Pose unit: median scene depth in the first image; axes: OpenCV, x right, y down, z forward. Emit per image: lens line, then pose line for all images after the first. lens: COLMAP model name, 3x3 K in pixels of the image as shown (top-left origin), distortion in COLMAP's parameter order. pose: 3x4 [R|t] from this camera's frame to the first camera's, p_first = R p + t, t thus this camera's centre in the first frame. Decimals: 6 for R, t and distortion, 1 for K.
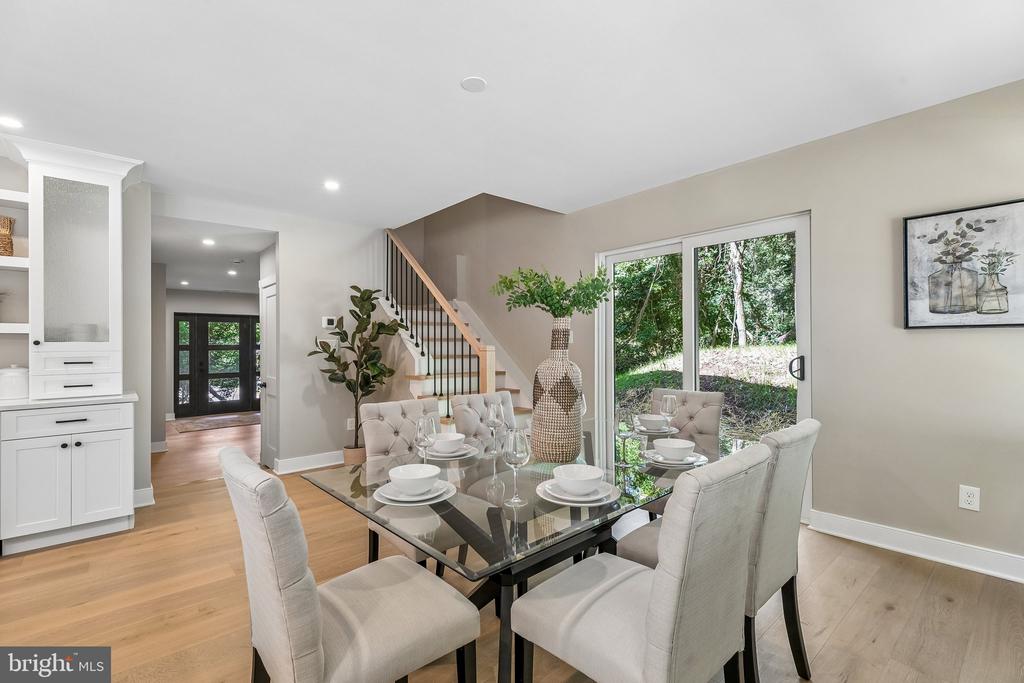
lens RADIAL K [[463.8, 0, 506.3], [0, 463.8, 340.5], [0, 0, 1]] dist [0.004247, -0.000638]
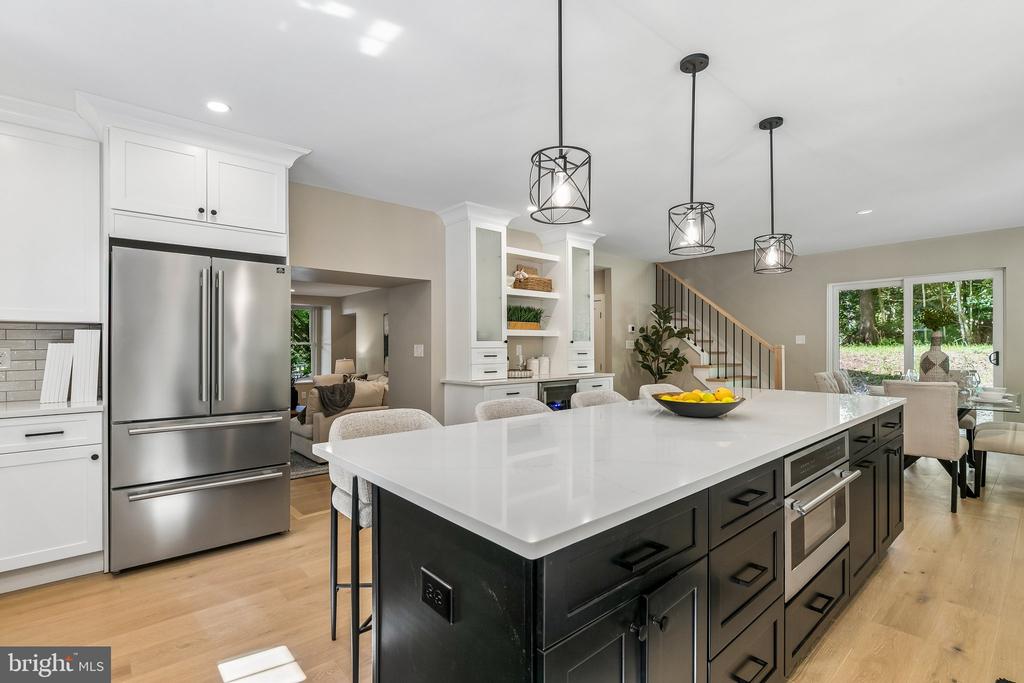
lens RADIAL K [[486.4, 0, 513.0], [0, 486.4, 342.6], [0, 0, 1]] dist [0.002557, -0.001616]
pose [[0.999939, 0.003129, 0.010620, -1.396438], [-0.003151, 0.999993, 0.002064, 0.003660], [-0.010613, -0.002097, 0.999941, -0.935601]]
